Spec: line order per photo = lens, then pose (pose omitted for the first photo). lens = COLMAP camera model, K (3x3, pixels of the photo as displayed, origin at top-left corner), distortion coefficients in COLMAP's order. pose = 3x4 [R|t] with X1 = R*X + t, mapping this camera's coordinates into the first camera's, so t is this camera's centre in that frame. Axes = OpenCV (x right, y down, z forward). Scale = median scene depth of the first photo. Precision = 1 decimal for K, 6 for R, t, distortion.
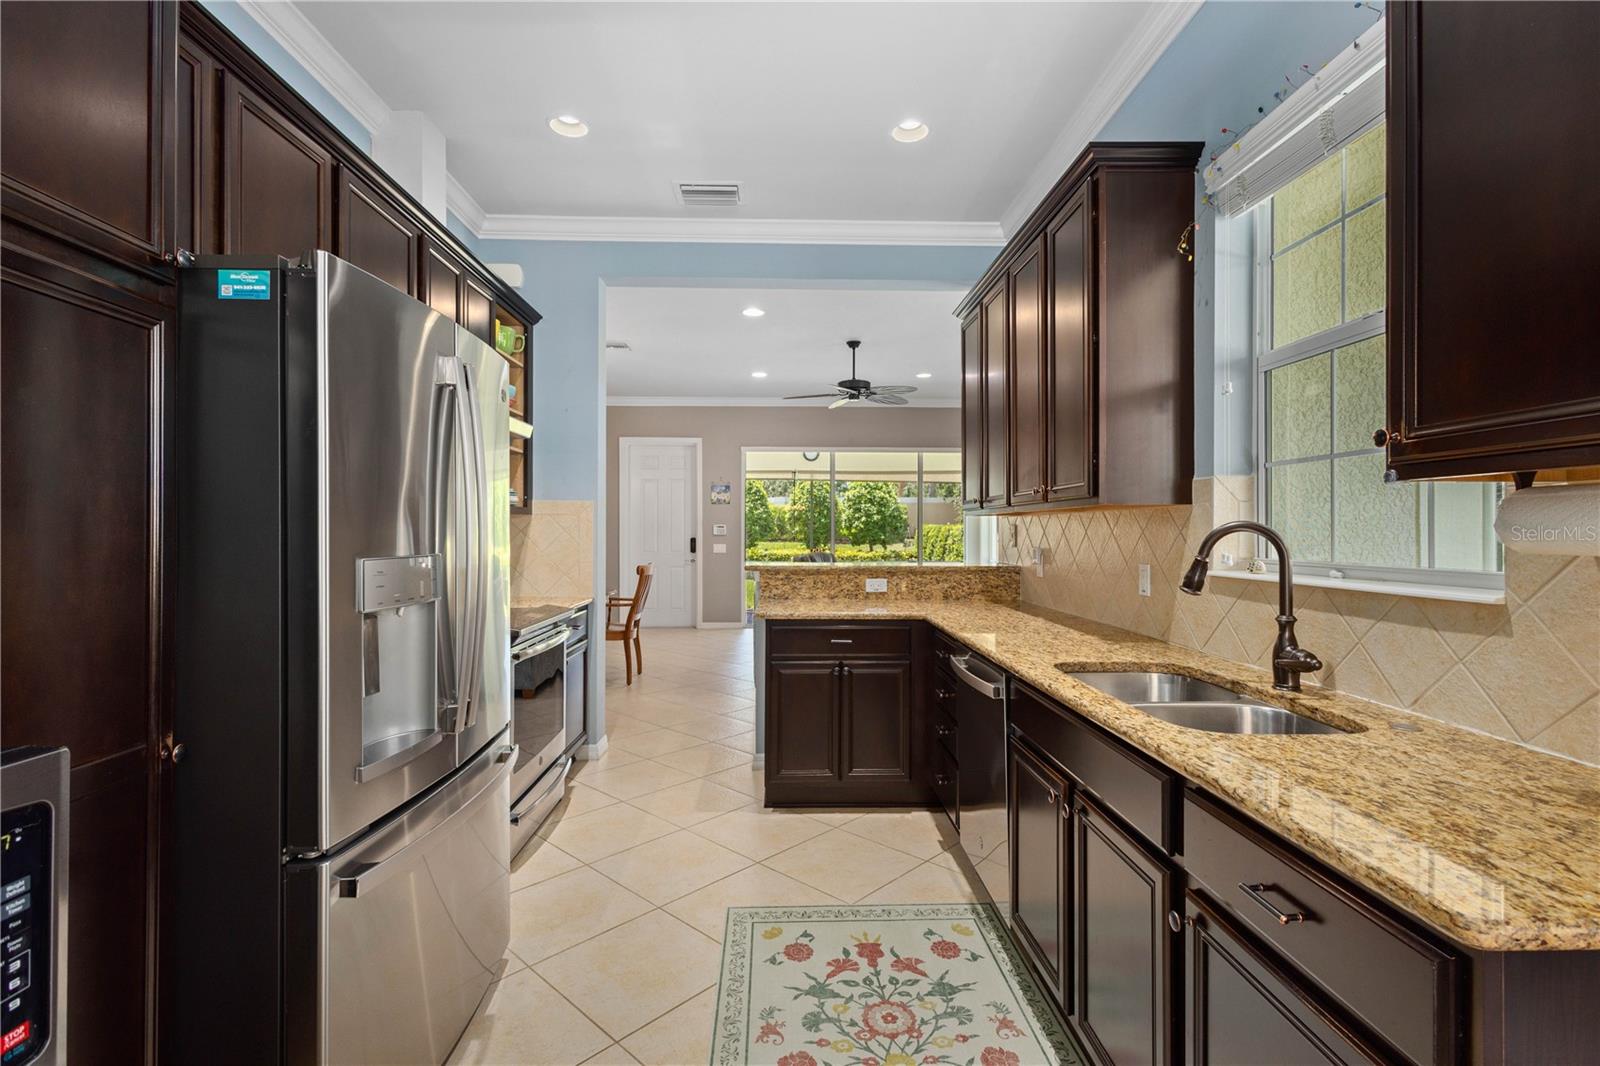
lens RADIAL K [[733.1, 0, 791.7], [0, 733.1, 528.5], [0, 0, 1]] dist [0.014692, -0.003899]
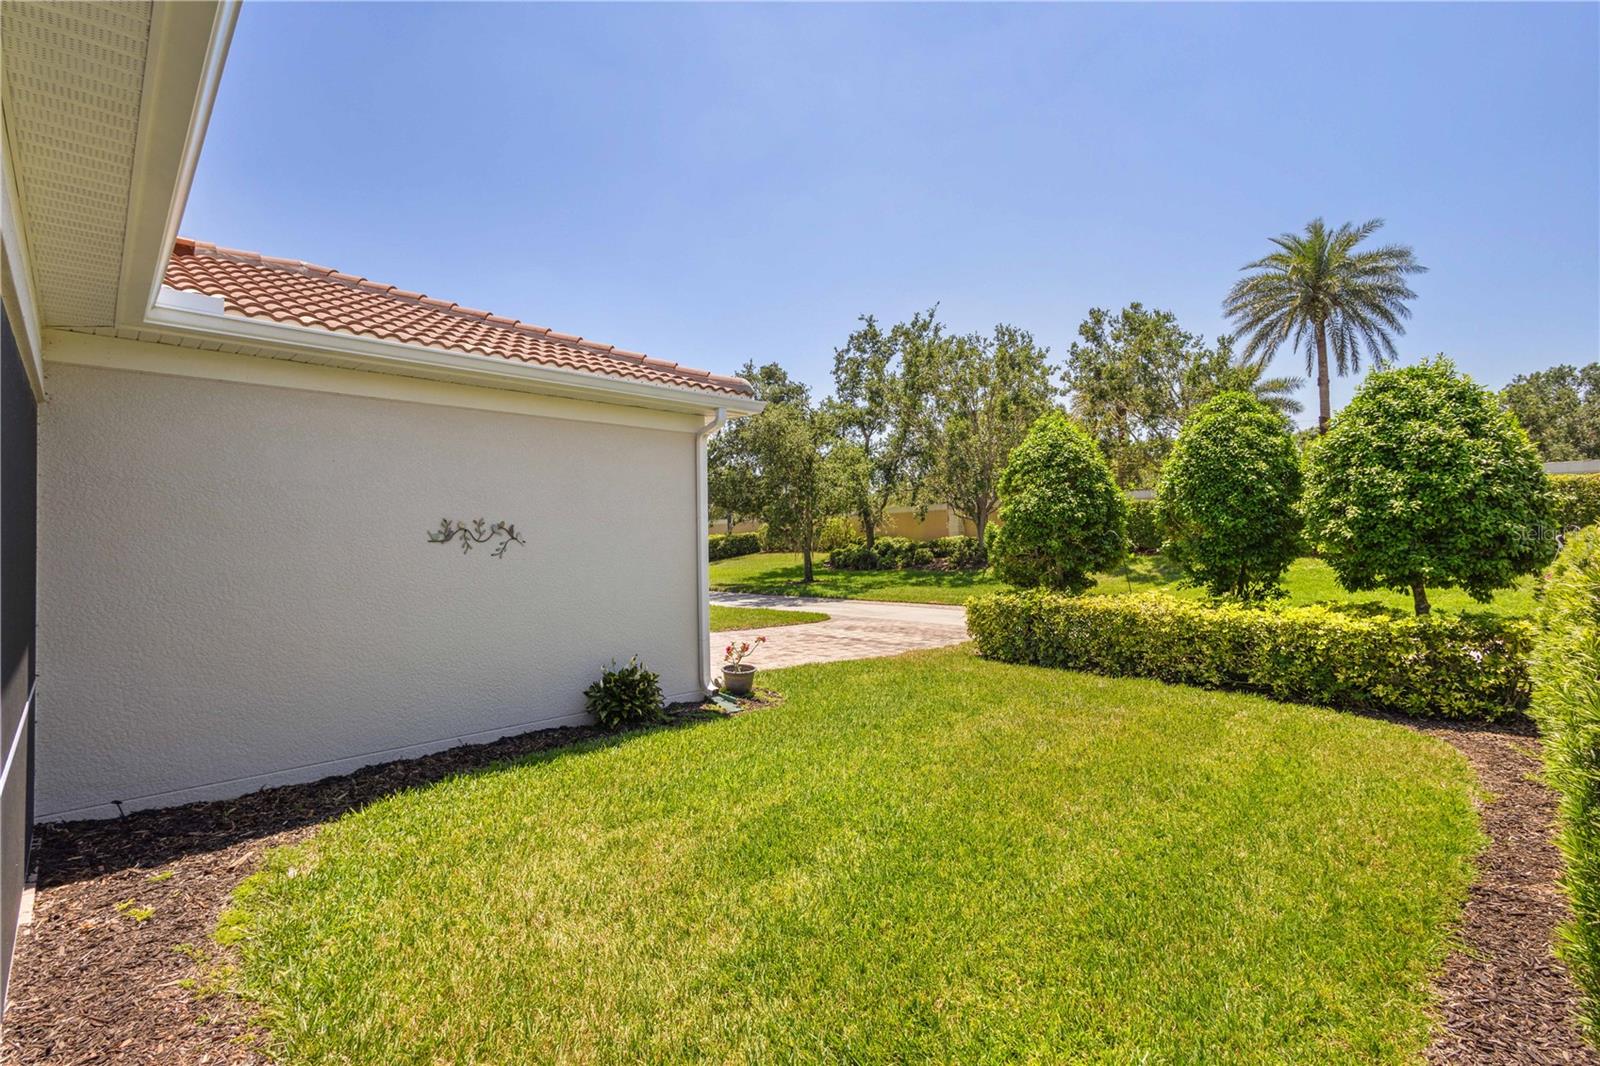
lens RADIAL K [[733.1, 0, 812.5], [0, 733.1, 531.4], [0, 0, 1]] dist [0.014692, -0.003899]
pose [[0.688481, -0.026931, -0.724754, 0.408866], [0.023199, 0.999617, -0.015106, -0.011909], [0.724883, -0.006413, 0.688842, 1.426137]]
